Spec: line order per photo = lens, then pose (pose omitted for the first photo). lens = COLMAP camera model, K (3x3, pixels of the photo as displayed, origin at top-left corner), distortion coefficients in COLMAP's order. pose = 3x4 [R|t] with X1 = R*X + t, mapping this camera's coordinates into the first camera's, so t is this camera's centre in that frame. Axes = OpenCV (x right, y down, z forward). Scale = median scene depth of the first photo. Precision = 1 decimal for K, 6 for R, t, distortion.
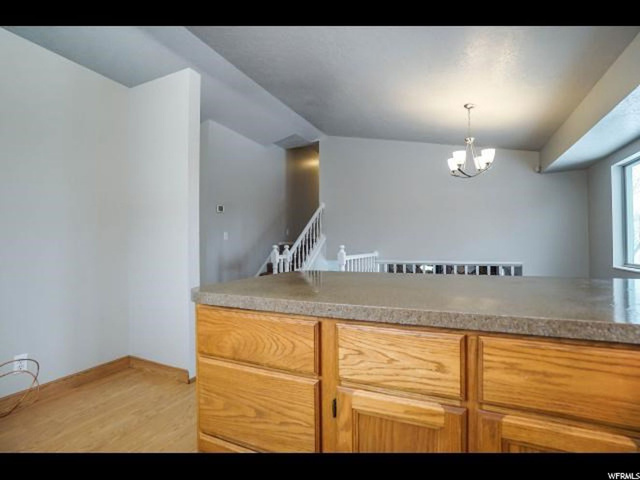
lens RADIAL K [[299.3, 0, 320.0], [0, 299.3, 240.0], [0, 0, 1]] dist [-0.053127, 0.015198]
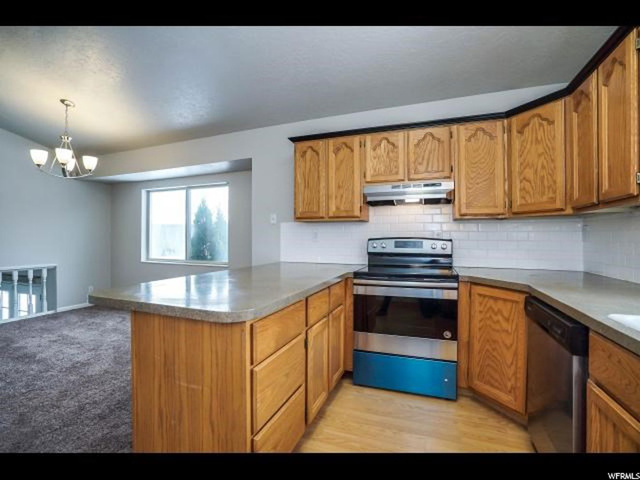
lens RADIAL K [[299.3, 0, 320.0], [0, 299.3, 240.0], [0, 0, 1]] dist [-0.053127, 0.015198]
pose [[-0.075529, 0.000426, 0.997143, -0.358656], [0.013502, 0.999909, 0.000596, 0.005427], [-0.997052, 0.013508, -0.075528, 0.143665]]
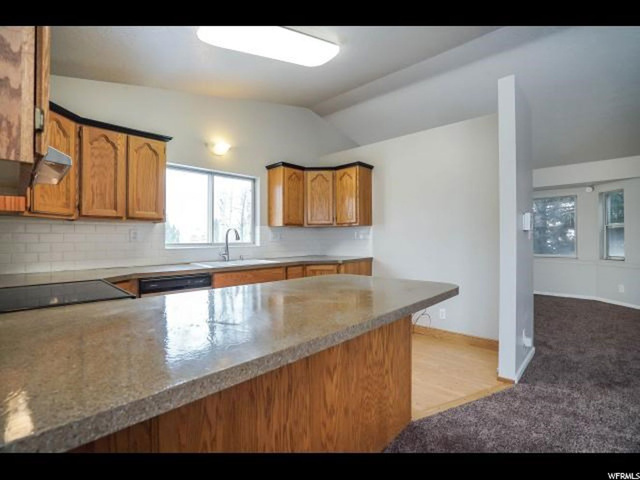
lens RADIAL K [[299.3, 0, 320.0], [0, 299.3, 240.0], [0, 0, 1]] dist [-0.053127, 0.015198]
pose [[-0.324810, 0.012547, -0.945696, 0.351550], [-0.002704, 0.999896, 0.014195, 0.000199], [0.945775, 0.007167, -0.324742, 0.331359]]
